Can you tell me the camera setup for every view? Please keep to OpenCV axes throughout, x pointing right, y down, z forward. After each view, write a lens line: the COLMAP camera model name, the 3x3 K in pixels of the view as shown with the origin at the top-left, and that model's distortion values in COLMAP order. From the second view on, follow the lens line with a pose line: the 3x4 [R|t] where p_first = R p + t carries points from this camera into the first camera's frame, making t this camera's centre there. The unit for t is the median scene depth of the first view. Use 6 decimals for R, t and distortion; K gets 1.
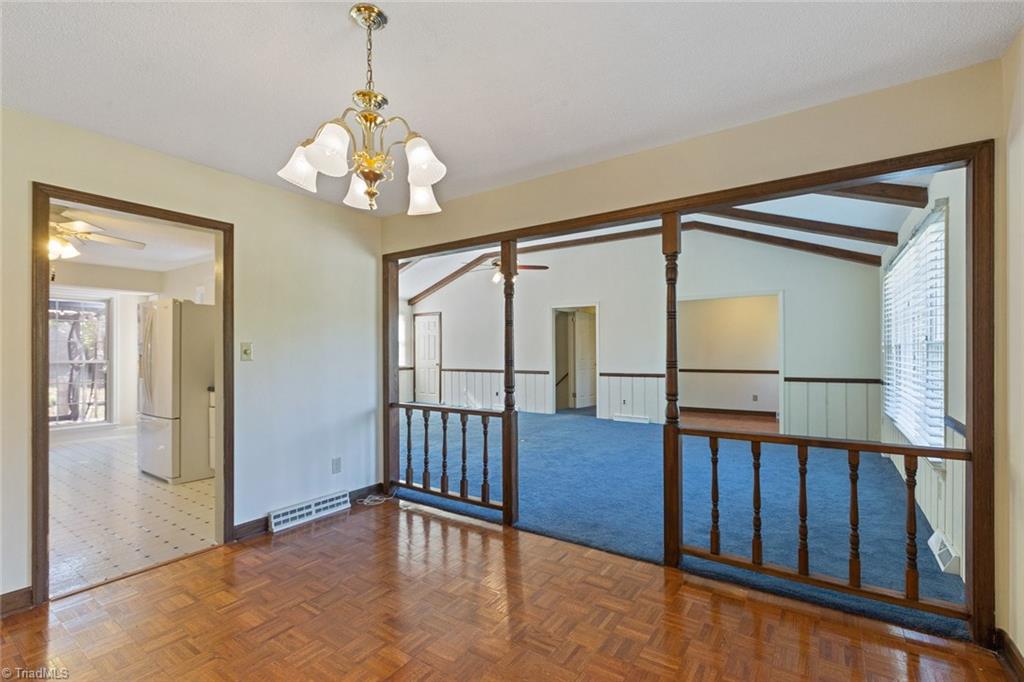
lens RADIAL K [[466.2, 0, 513.0], [0, 466.2, 343.7], [0, 0, 1]] dist [0.002899, -0.001364]
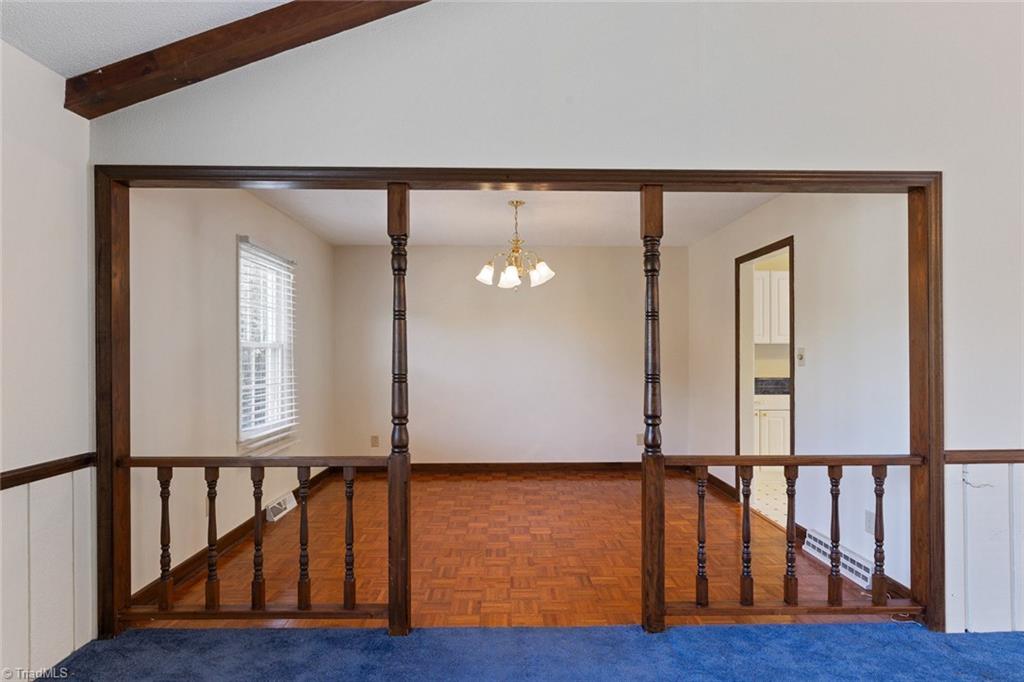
lens RADIAL K [[602.7, 0, 512.2], [0, 602.7, 348.5], [0, 0, 1]] dist [-0.005800, -0.001116]
pose [[0.815642, 0.017060, 0.578305, -0.354820], [-0.013619, 0.999854, -0.010288, 0.005862], [-0.578396, 0.000515, 0.815756, 0.242534]]
